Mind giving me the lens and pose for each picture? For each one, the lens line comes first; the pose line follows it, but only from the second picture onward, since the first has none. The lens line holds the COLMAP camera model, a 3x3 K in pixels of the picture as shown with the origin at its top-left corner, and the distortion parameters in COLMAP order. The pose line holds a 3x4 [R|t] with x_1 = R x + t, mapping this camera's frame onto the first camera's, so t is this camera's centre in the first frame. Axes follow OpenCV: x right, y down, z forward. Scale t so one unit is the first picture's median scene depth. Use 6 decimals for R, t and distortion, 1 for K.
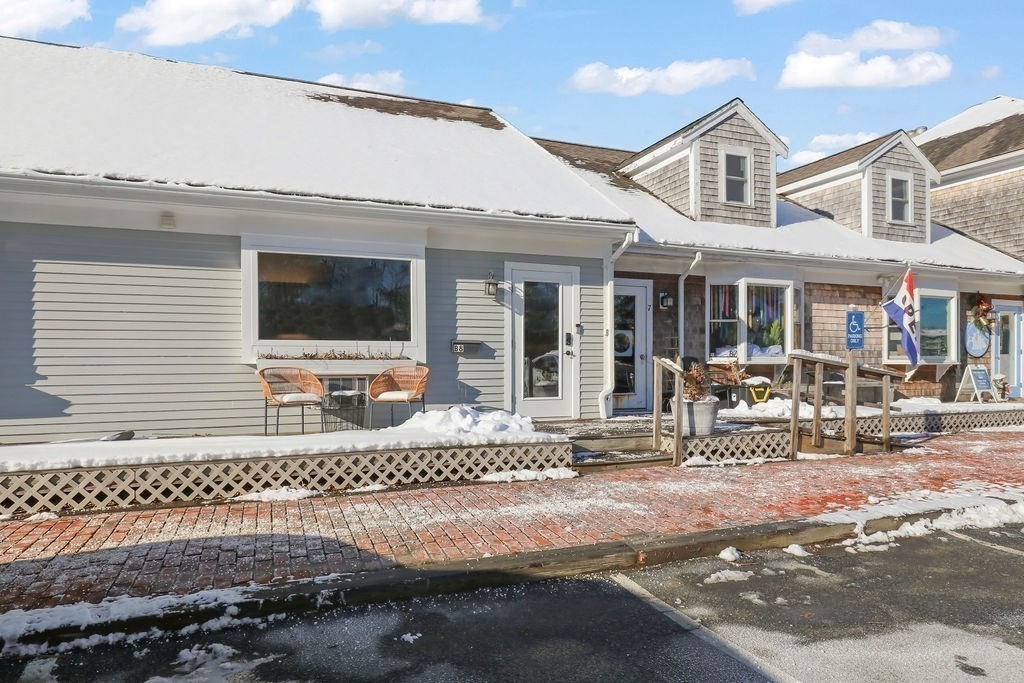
lens RADIAL K [[669.8, 0, 537.8], [0, 669.8, 358.5], [0, 0, 1]] dist [-0.002791, 0.000477]
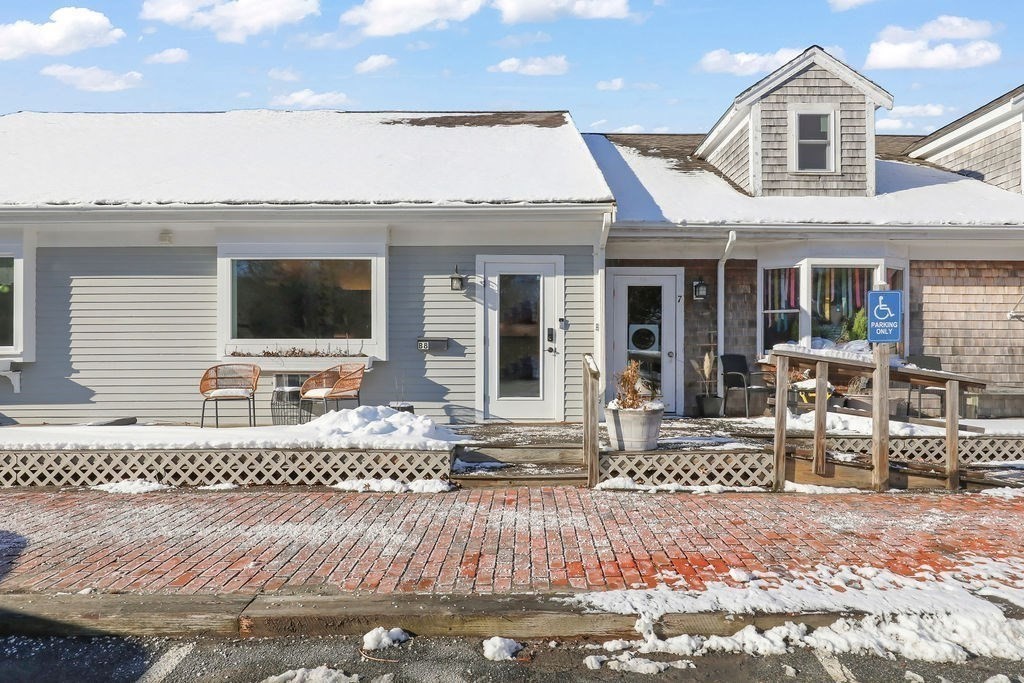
lens RADIAL K [[587.6, 0, 508.5], [0, 587.6, 351.9], [0, 0, 1]] dist [-0.002037, 0.000210]
pose [[0.920714, -0.002724, -0.390229, 0.365751], [-0.000355, 0.999969, -0.007818, 0.000783], [0.390239, 0.007336, 0.920684, 0.277481]]
